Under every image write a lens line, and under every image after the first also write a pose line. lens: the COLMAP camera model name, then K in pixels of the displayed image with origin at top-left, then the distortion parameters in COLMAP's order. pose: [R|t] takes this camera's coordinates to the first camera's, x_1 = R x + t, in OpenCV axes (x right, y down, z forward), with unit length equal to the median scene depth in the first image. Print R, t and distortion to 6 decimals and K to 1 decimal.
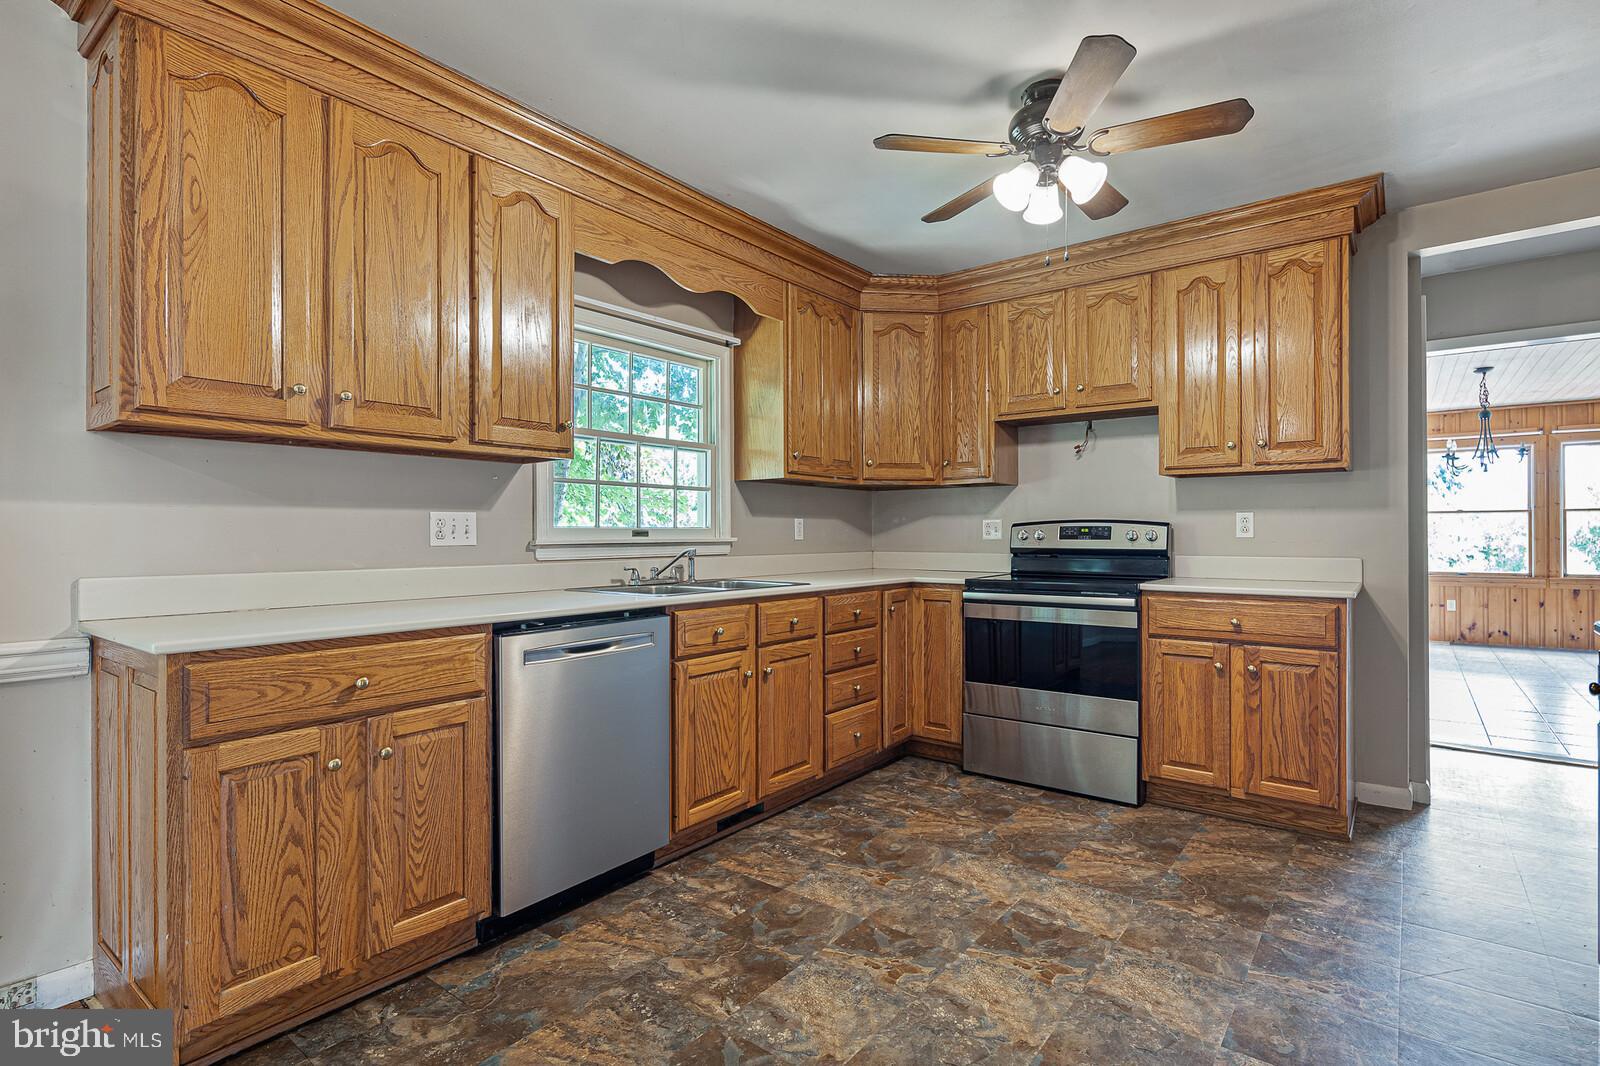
lens RADIAL K [[780.9, 0, 798.4], [0, 780.9, 532.9], [0, 0, 1]] dist [0.003140, -0.001080]
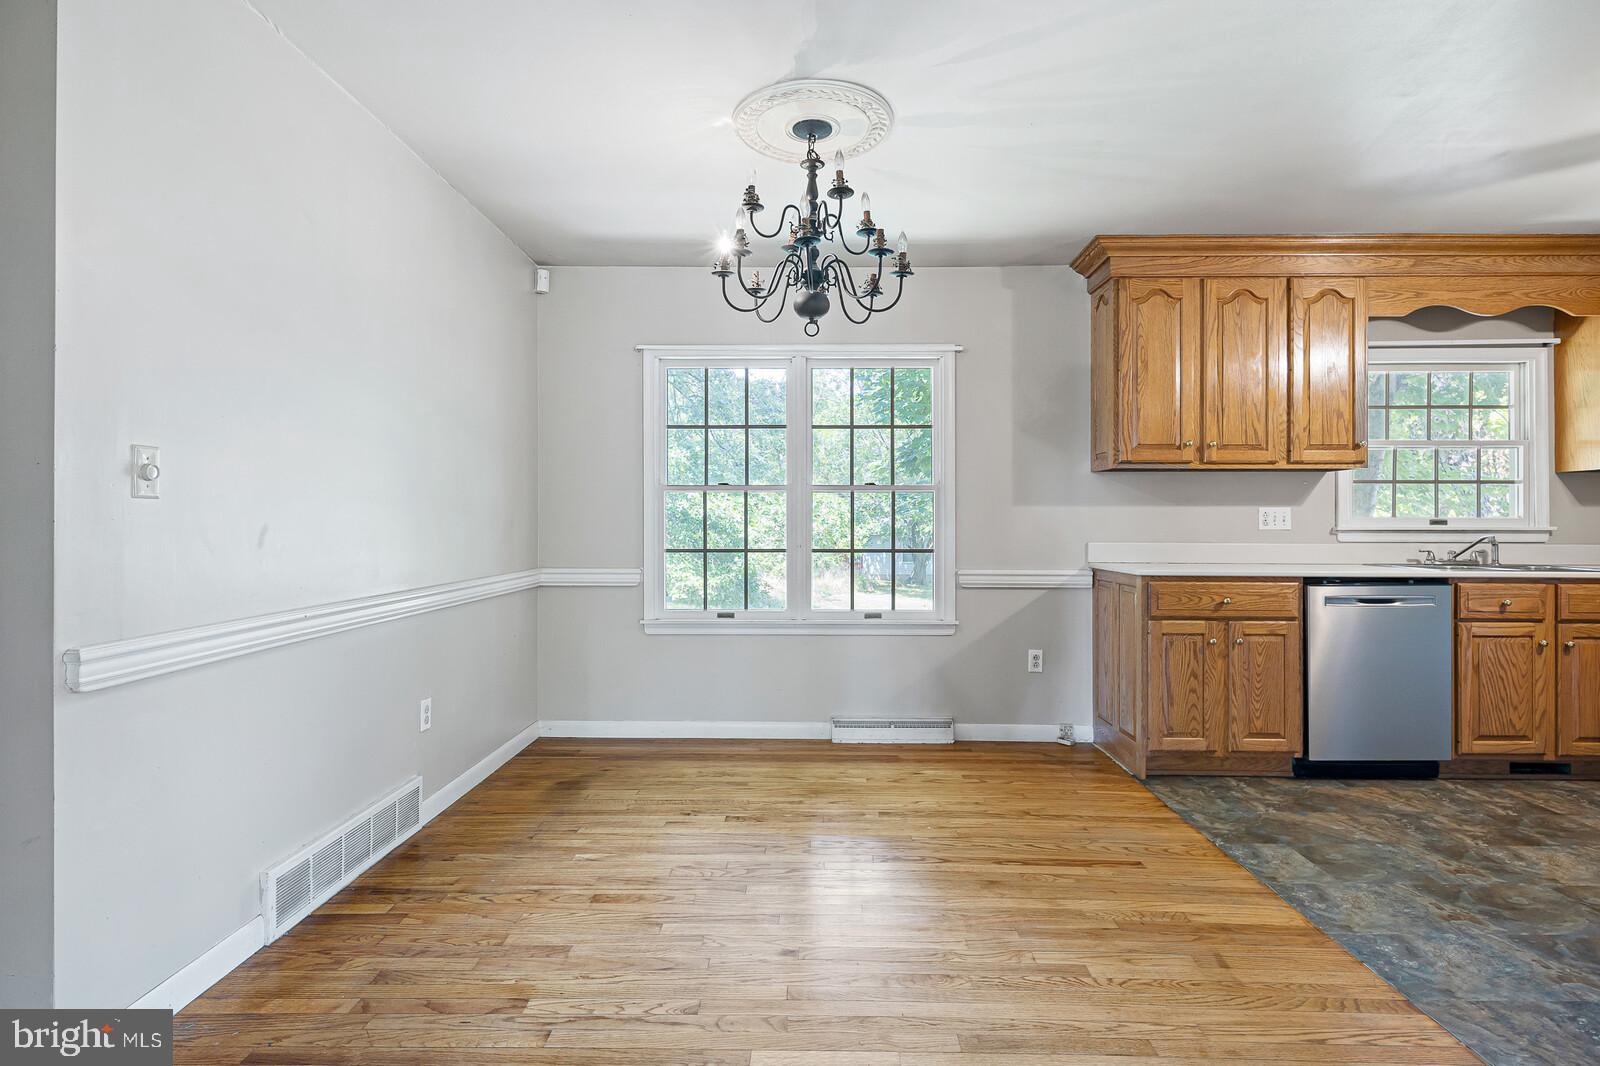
lens RADIAL K [[804.1, 0, 800.3], [0, 804.1, 514.0], [0, 0, 1]] dist [0.003312, -0.005117]
pose [[0.597012, -0.002817, -0.802227, 0.260791], [-0.003869, 0.999972, -0.006391, -0.000333], [0.802223, 0.006919, 0.596985, -0.670313]]
